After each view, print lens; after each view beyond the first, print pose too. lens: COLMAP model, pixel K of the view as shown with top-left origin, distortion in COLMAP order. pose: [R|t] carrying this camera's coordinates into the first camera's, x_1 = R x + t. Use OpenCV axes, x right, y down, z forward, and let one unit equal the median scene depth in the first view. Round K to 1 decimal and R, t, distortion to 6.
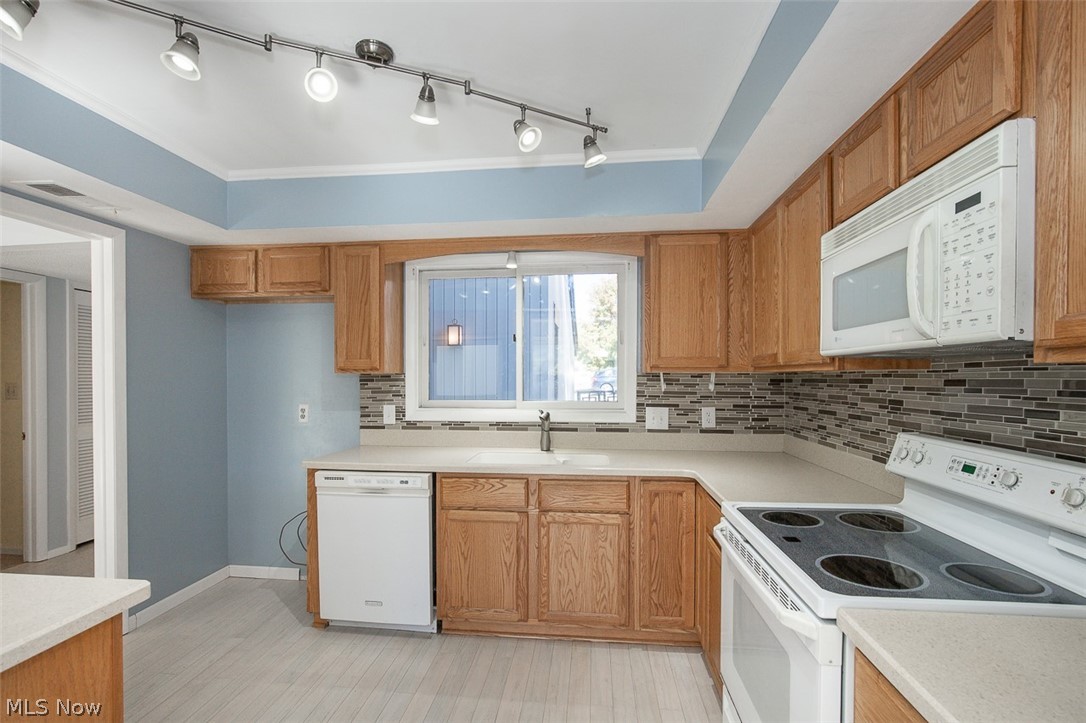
lens RADIAL K [[505.1, 0, 541.5], [0, 505.1, 382.1], [0, 0, 1]] dist [-0.000849, 0.000822]
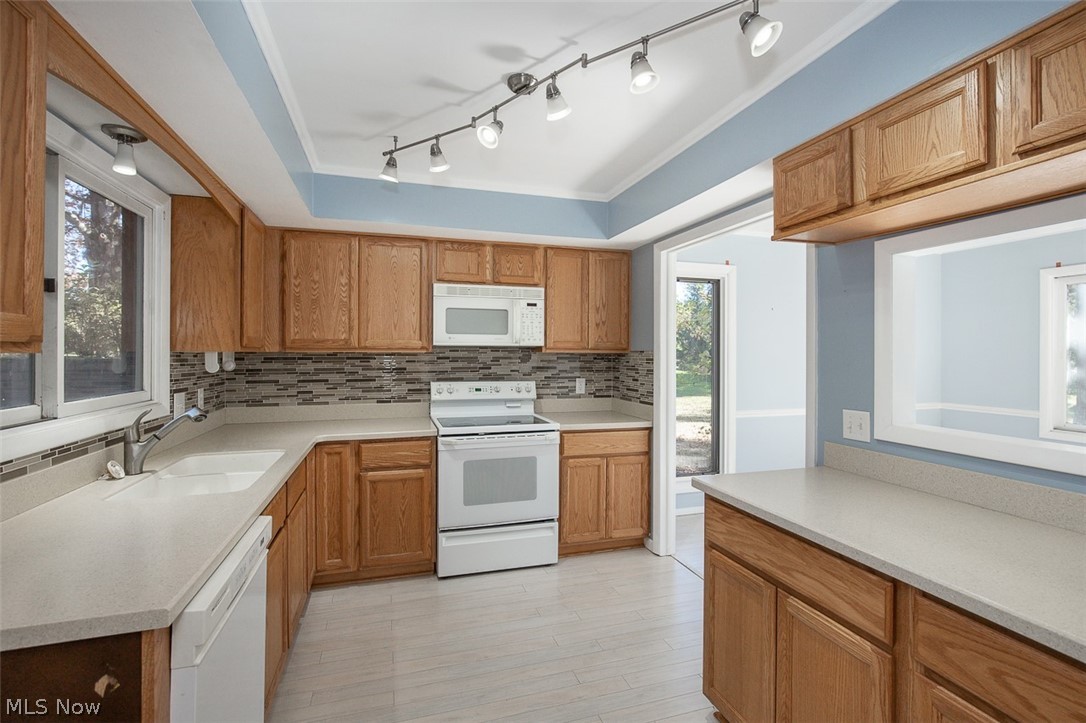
lens RADIAL K [[488.4, 0, 543.0], [0, 488.4, 361.5], [0, 0, 1]] dist [-0.019967, -0.000023]
pose [[-0.402252, -0.016101, 0.915387, -0.861993], [0.008054, 0.999744, 0.021124, -0.016184], [-0.915494, 0.015869, -0.402019, 0.886875]]
